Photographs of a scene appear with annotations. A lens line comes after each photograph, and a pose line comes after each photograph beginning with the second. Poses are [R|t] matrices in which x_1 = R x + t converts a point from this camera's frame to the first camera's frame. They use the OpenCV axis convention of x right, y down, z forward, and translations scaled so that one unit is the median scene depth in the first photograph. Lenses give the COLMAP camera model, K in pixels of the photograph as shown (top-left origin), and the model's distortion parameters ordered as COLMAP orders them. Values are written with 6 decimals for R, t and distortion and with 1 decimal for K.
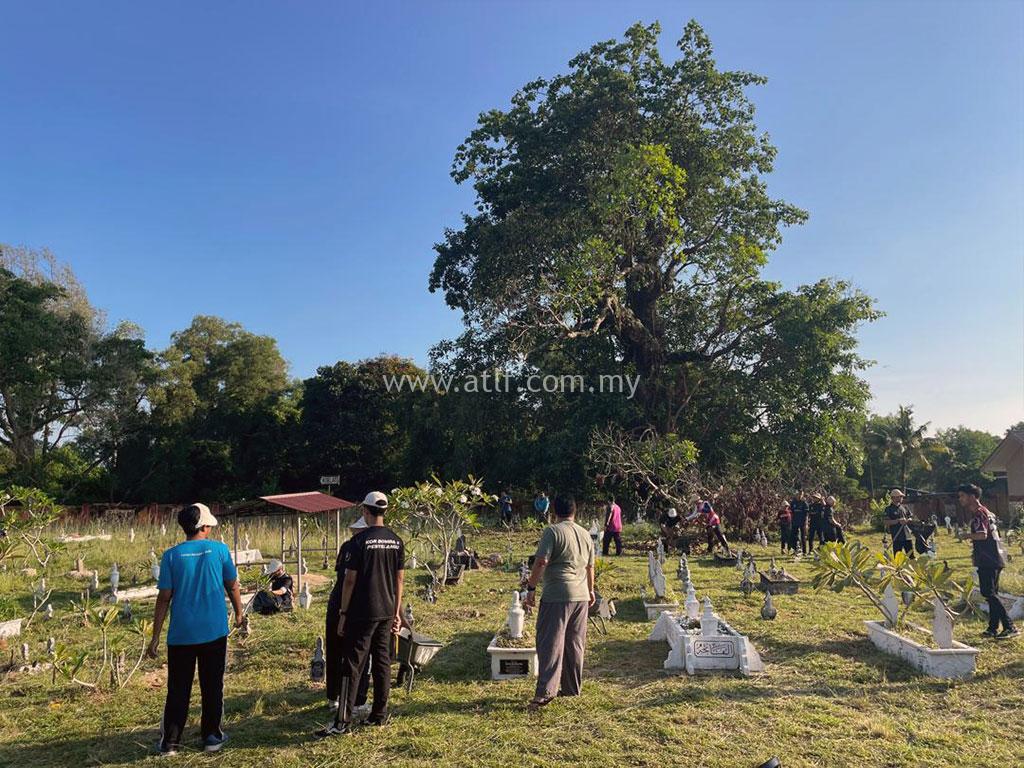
lens RADIAL K [[889.9, 0, 512.0], [0, 889.9, 384.0], [0, 0, 1]] dist [0.116375, -0.005150]
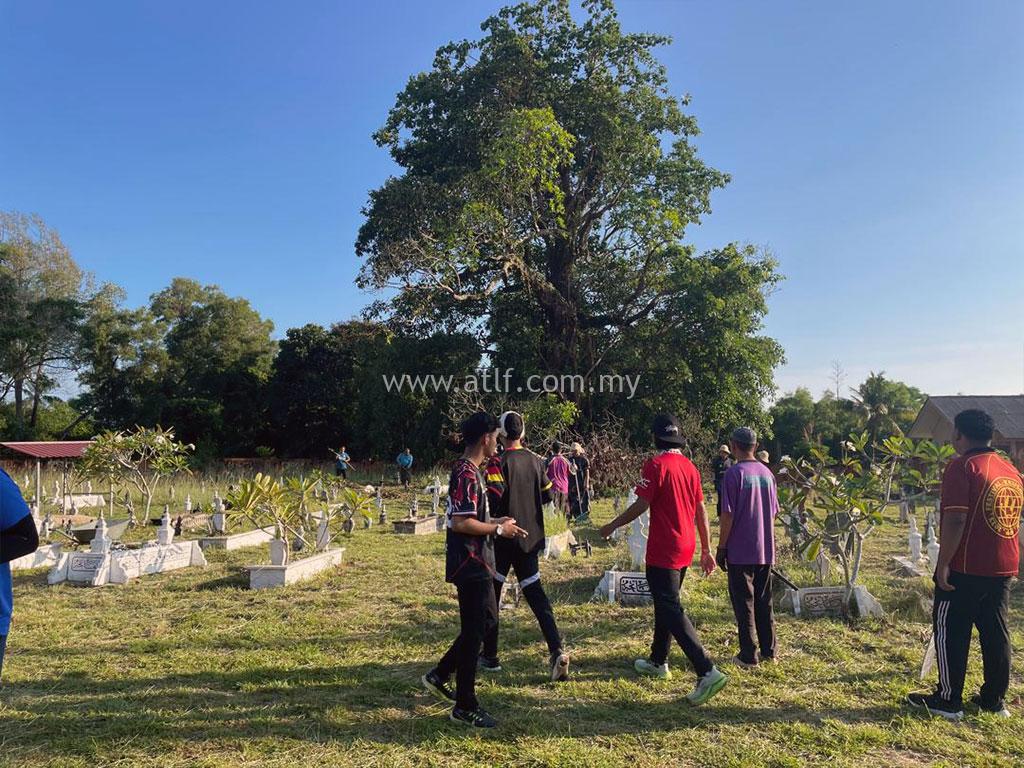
lens RADIAL K [[889.9, 0, 512.0], [0, 889.9, 384.0], [0, 0, 1]] dist [0.116375, -0.005150]
pose [[0.997096, 0.011390, -0.075296, 0.164531], [-0.008491, 0.999214, 0.038714, 0.002880], [0.075678, -0.037963, 0.996409, -0.016289]]
